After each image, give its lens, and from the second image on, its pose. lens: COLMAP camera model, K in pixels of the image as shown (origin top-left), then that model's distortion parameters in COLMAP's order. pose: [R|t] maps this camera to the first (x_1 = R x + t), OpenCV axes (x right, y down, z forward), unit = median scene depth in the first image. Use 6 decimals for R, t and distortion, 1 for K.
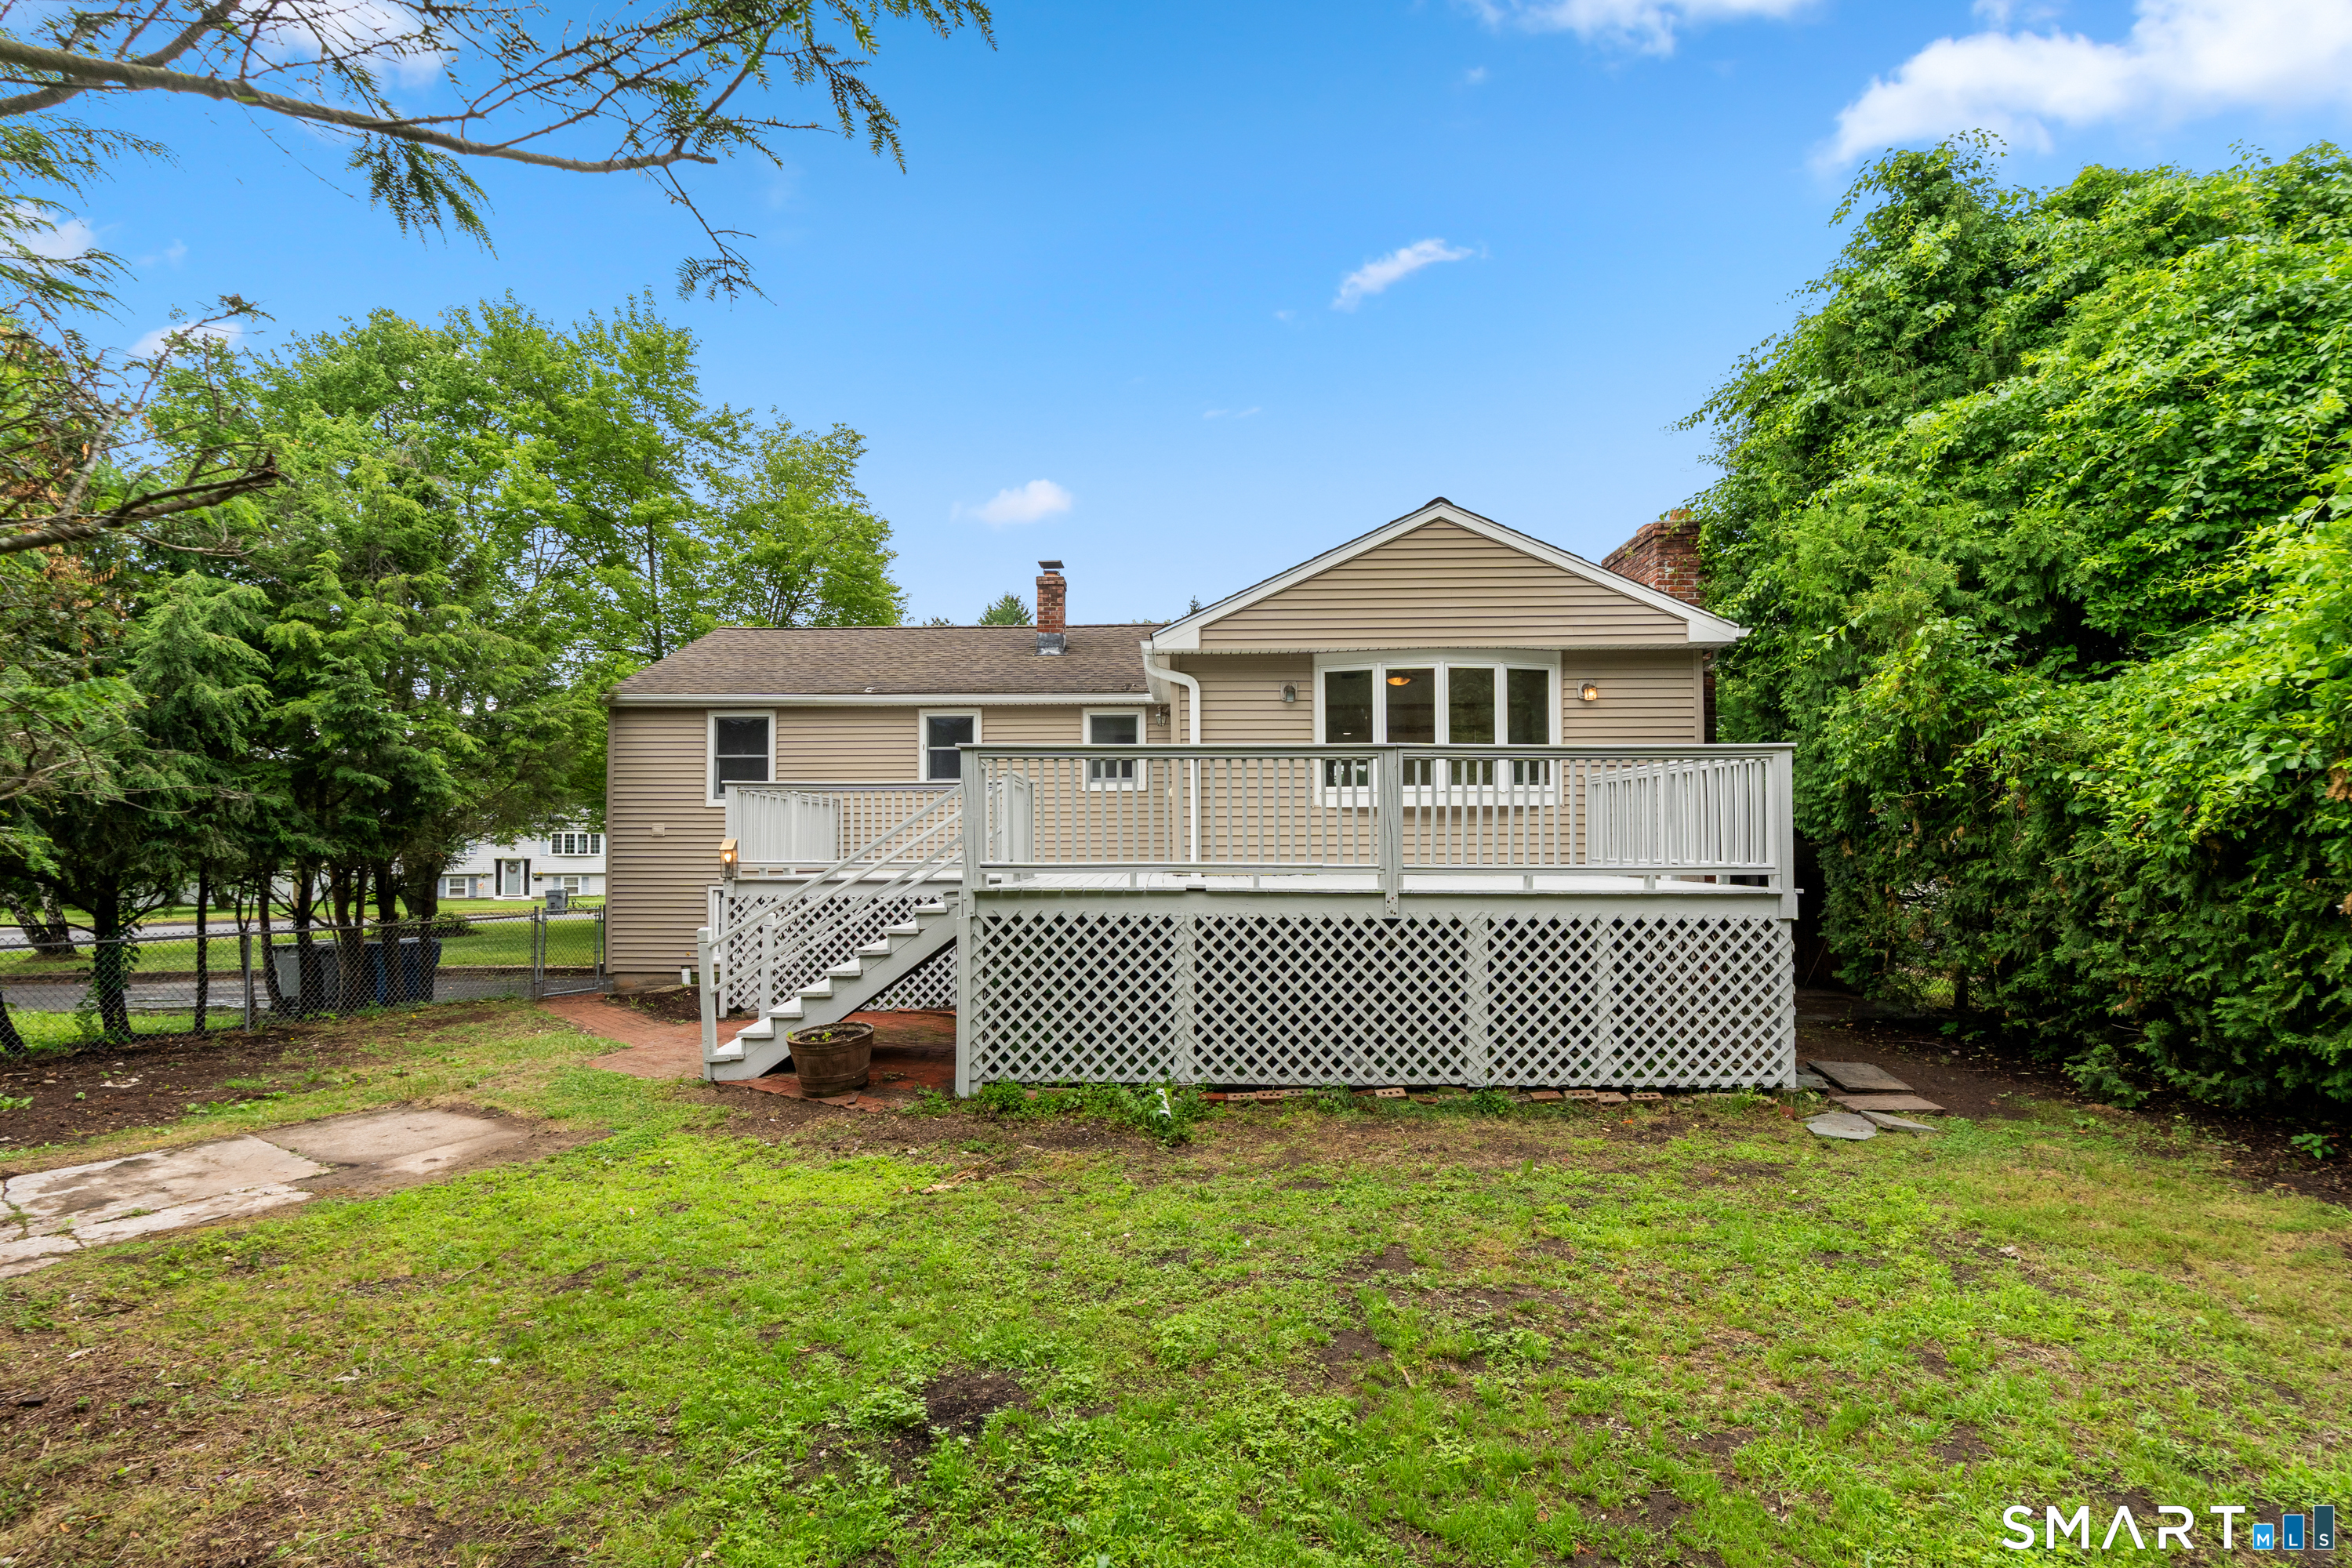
lens RADIAL K [[1057.2, 0, 1105.8], [0, 1057.2, 826.6], [0, 0, 1]] dist [-0.008948, 0.000914]
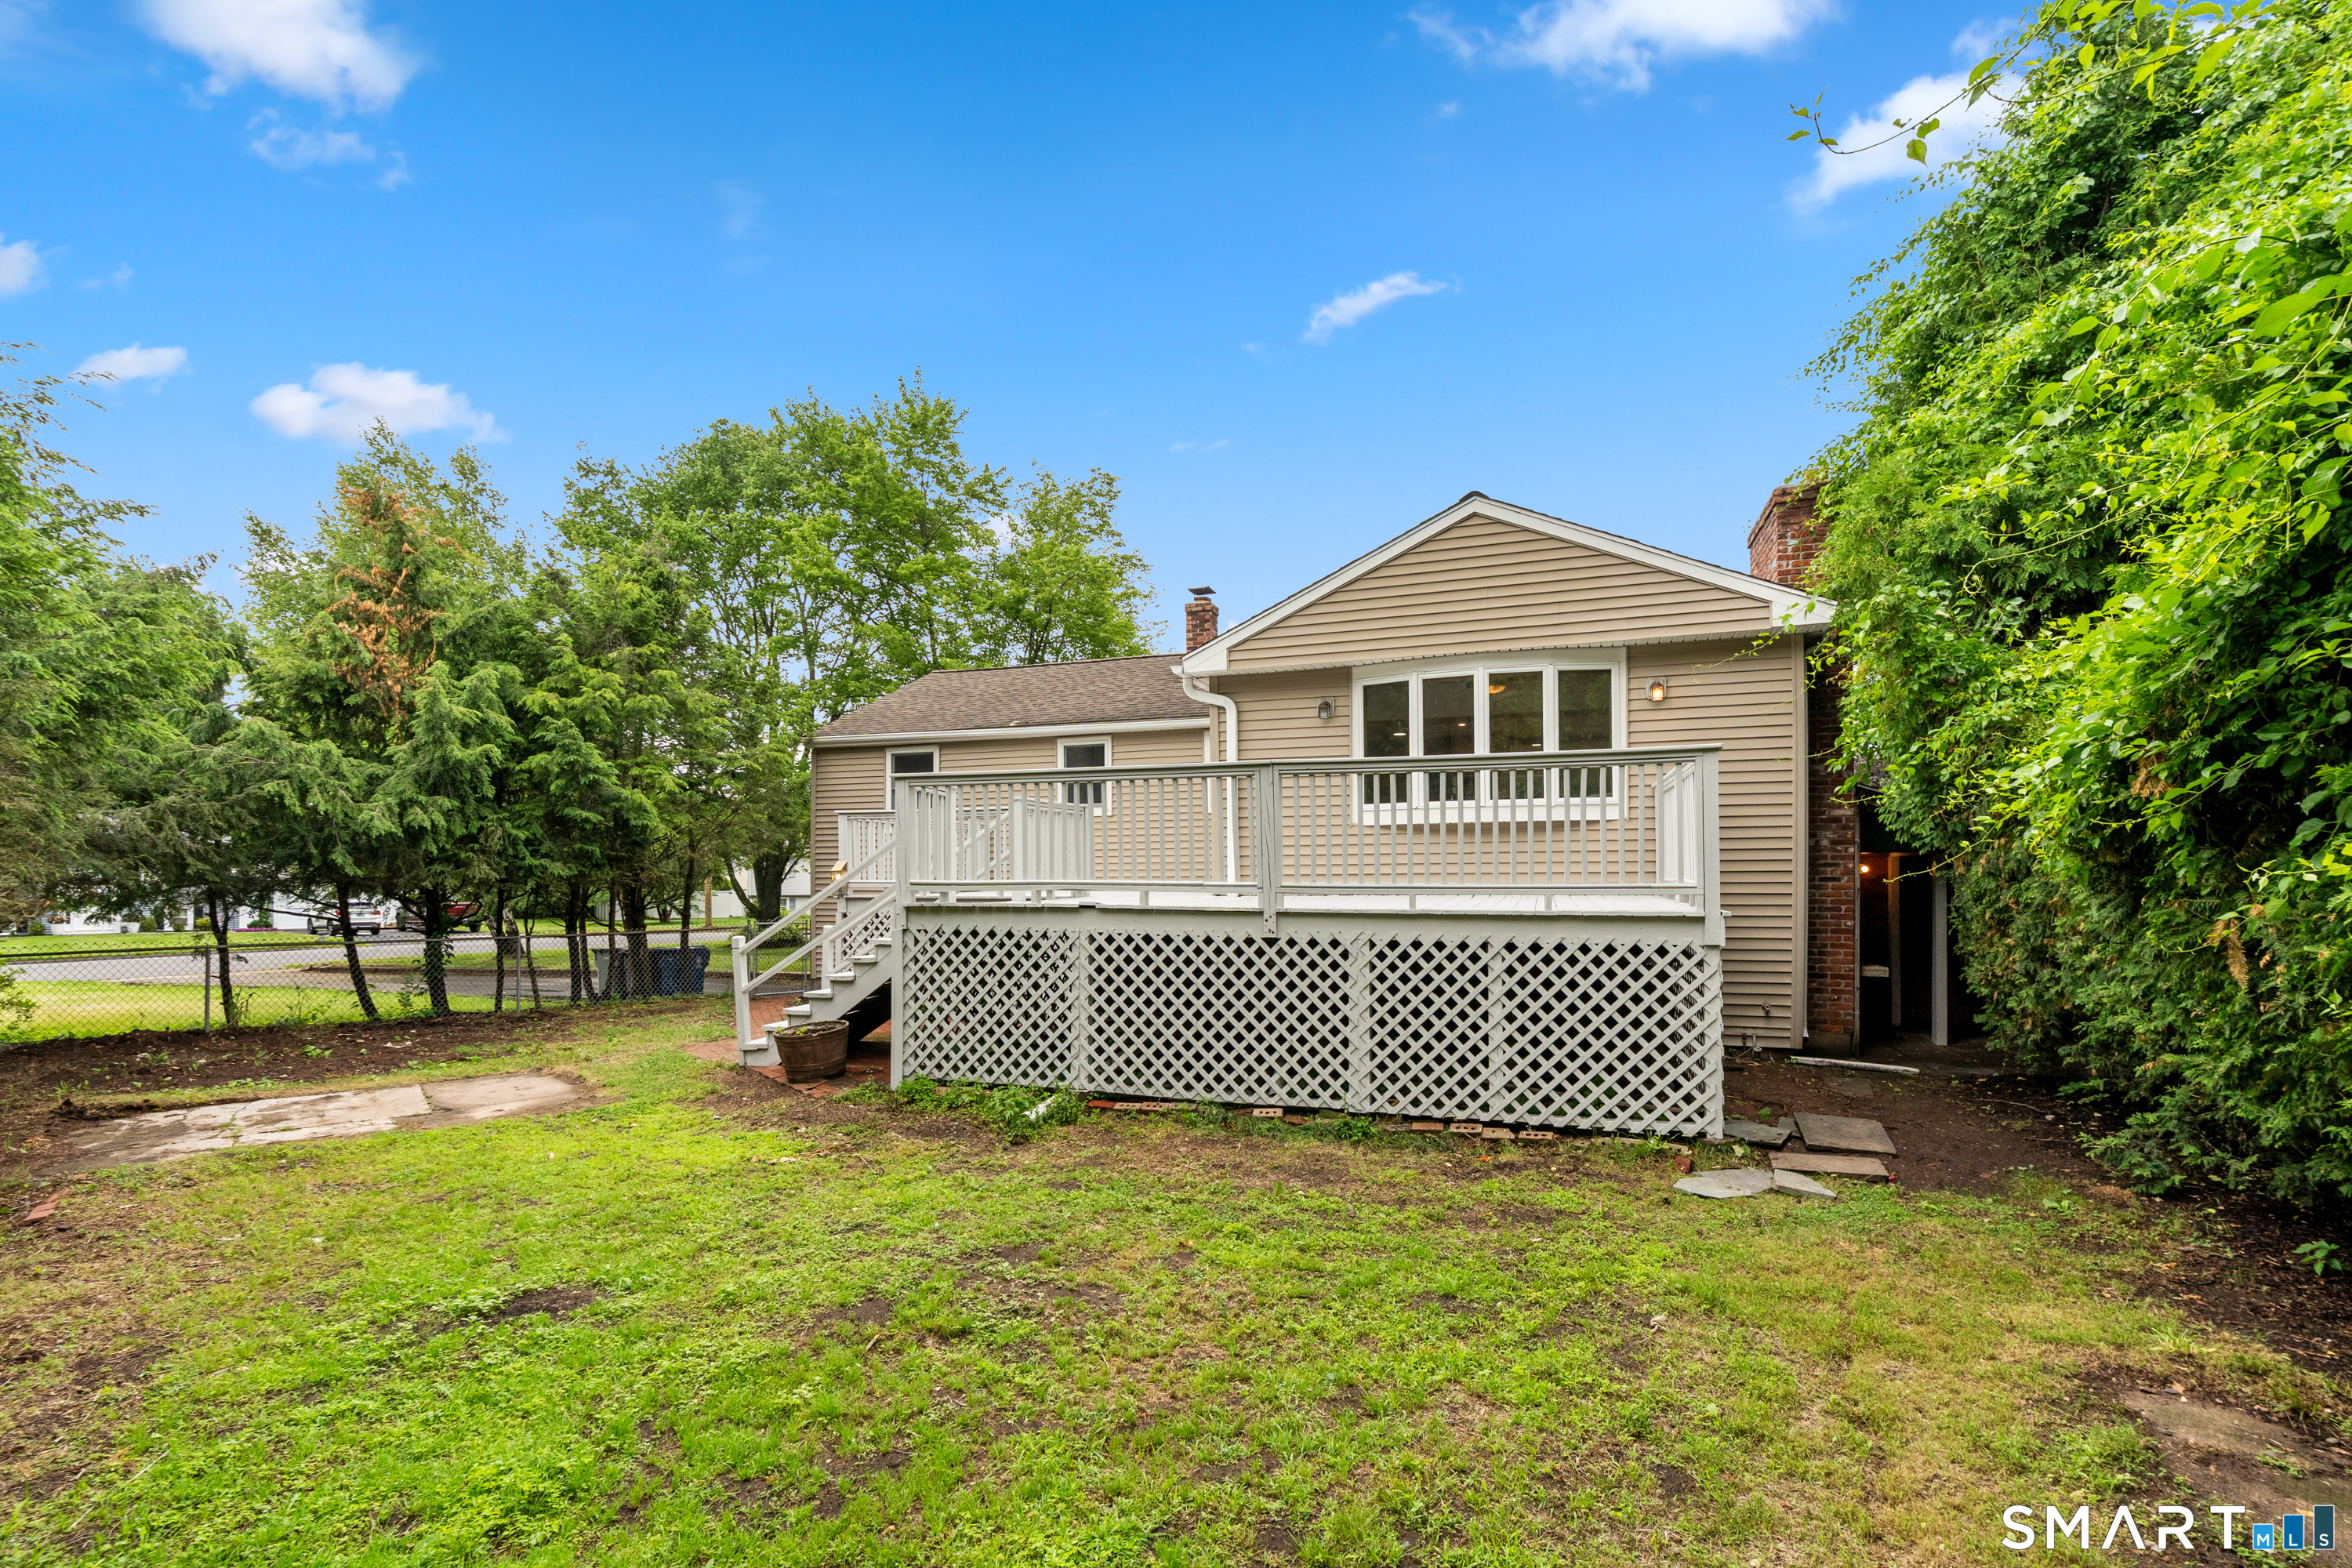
lens RADIAL K [[1057.2, 0, 1135.5], [0, 1057.2, 870.0], [0, 0, 1]] dist [-0.008948, 0.000914]
pose [[0.949367, -0.003024, -0.314156, 0.421030], [0.008954, 0.999808, 0.017435, 0.005031], [0.314043, -0.019365, 0.949211, 0.019569]]
